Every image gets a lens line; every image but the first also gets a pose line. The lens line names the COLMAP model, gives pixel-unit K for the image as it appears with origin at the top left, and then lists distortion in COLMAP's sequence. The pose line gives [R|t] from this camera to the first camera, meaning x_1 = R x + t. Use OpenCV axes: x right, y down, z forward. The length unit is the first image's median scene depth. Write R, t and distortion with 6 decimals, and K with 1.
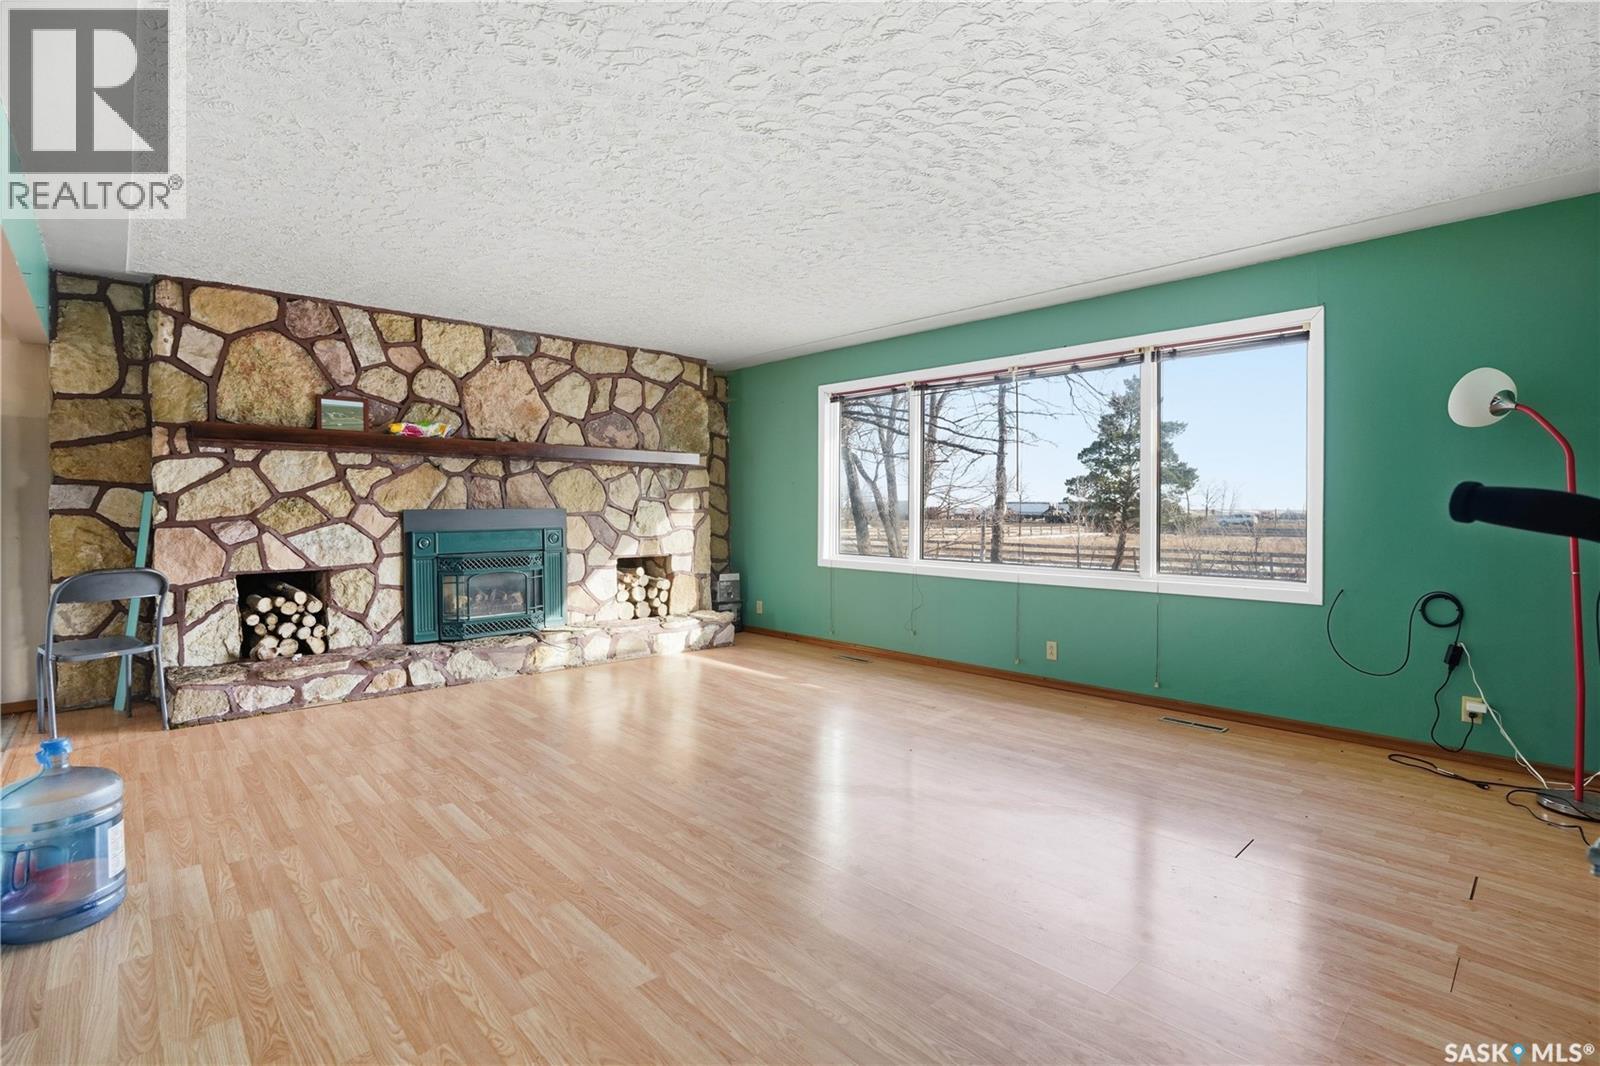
lens RADIAL K [[750.9, 0, 806.4], [0, 750.9, 529.1], [0, 0, 1]] dist [-0.047034, 0.013740]
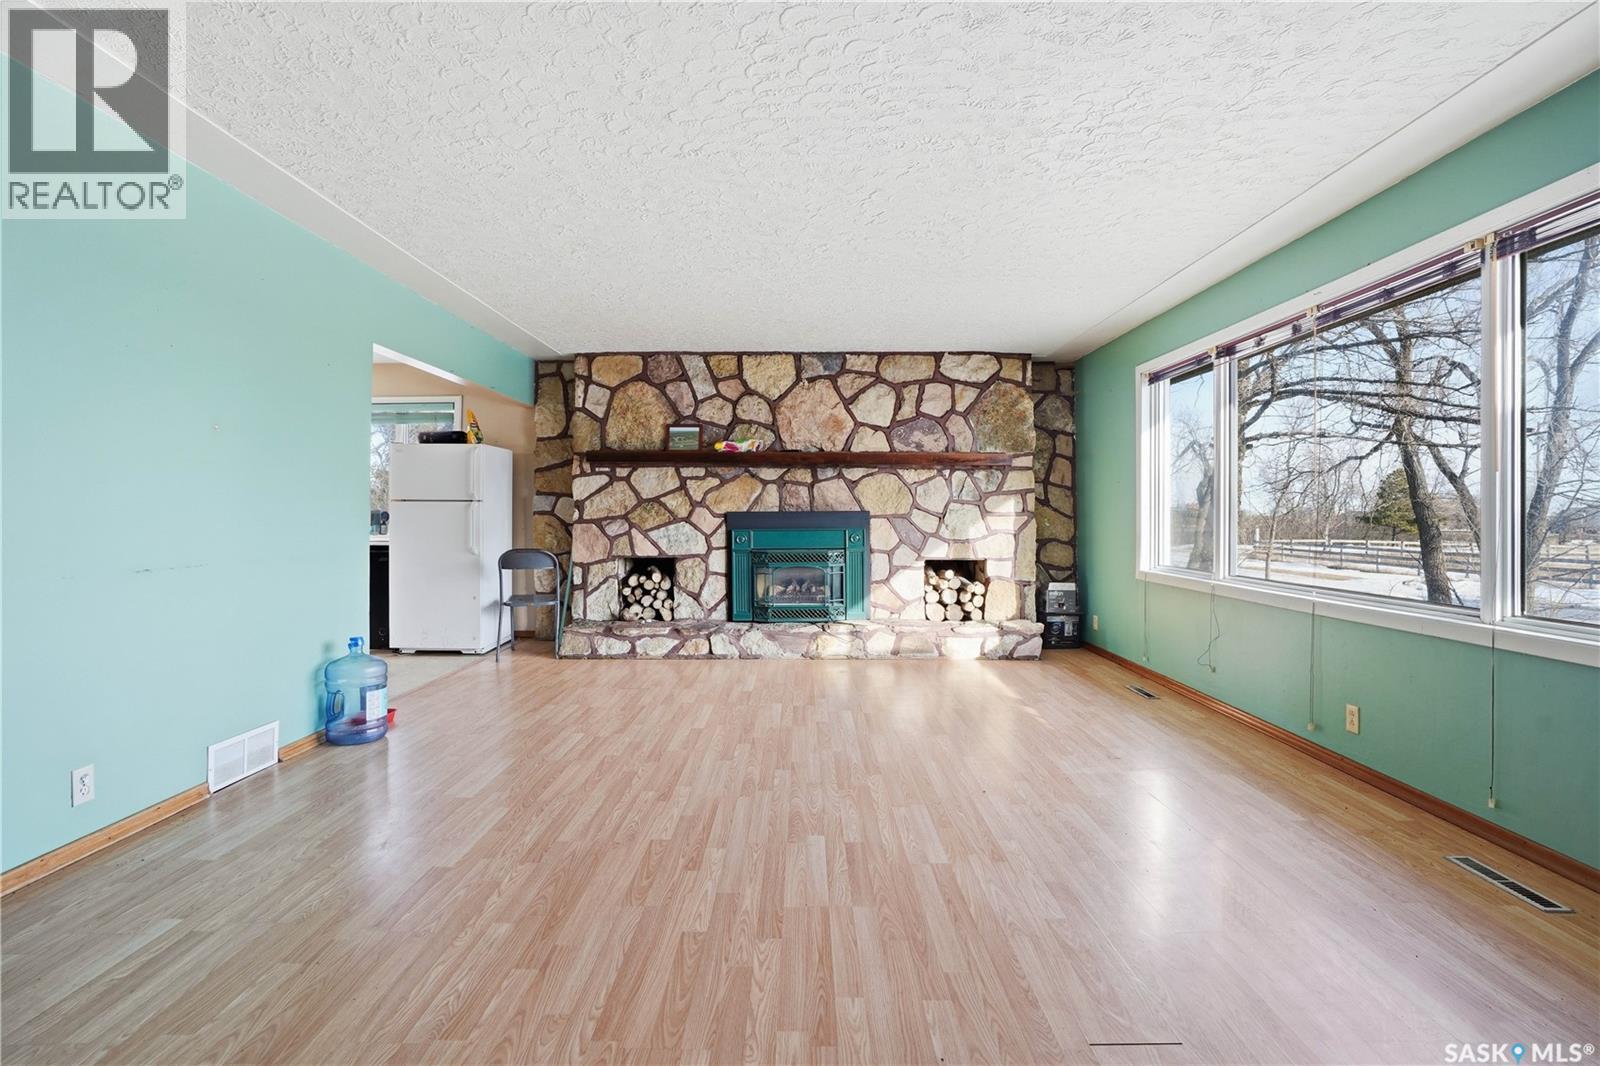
lens RADIAL K [[750.9, 0, 793.6], [0, 750.9, 524.1], [0, 0, 1]] dist [-0.047034, 0.013740]
pose [[0.730407, 0.008200, -0.682963, 0.401159], [-0.019489, 0.999771, -0.008839, 0.003481], [0.682734, 0.019766, 0.730399, 0.166150]]
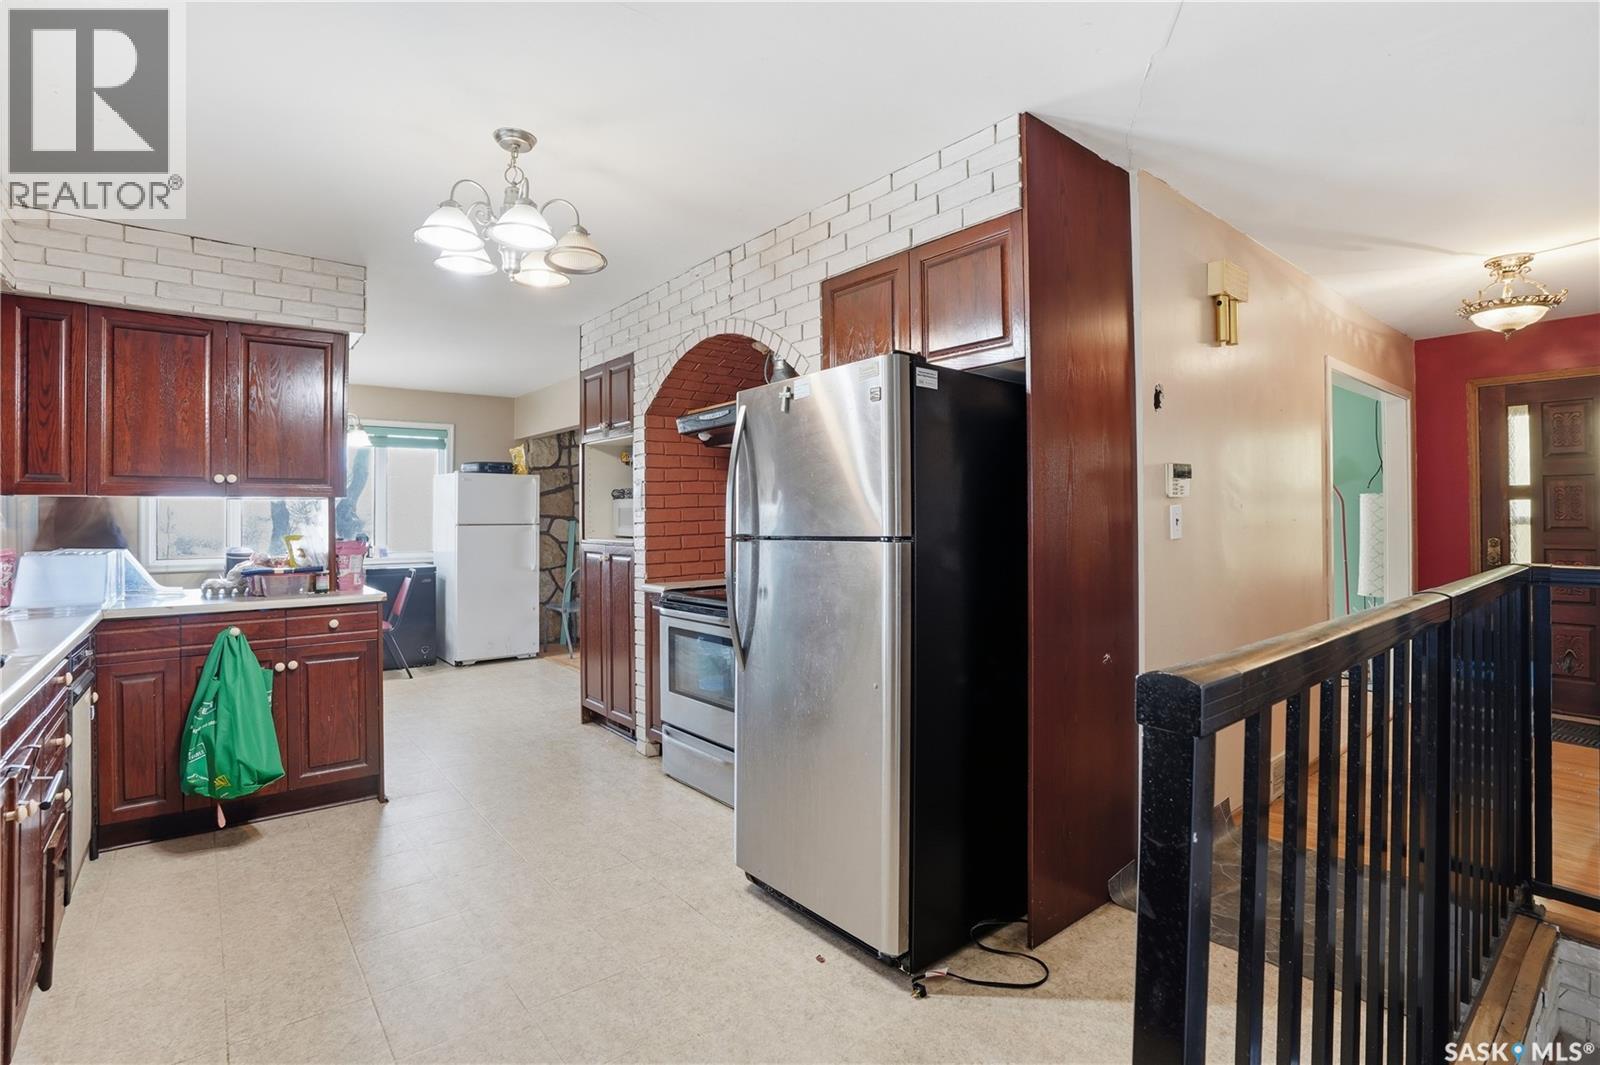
lens RADIAL K [[750.9, 0, 805.1], [0, 750.9, 519.7], [0, 0, 1]] dist [-0.047034, 0.013740]
pose [[0.998405, -0.007767, -0.055928, -0.216523], [0.006233, 0.999601, -0.027549, -0.001097], [0.056120, 0.027156, 0.998055, -0.670929]]
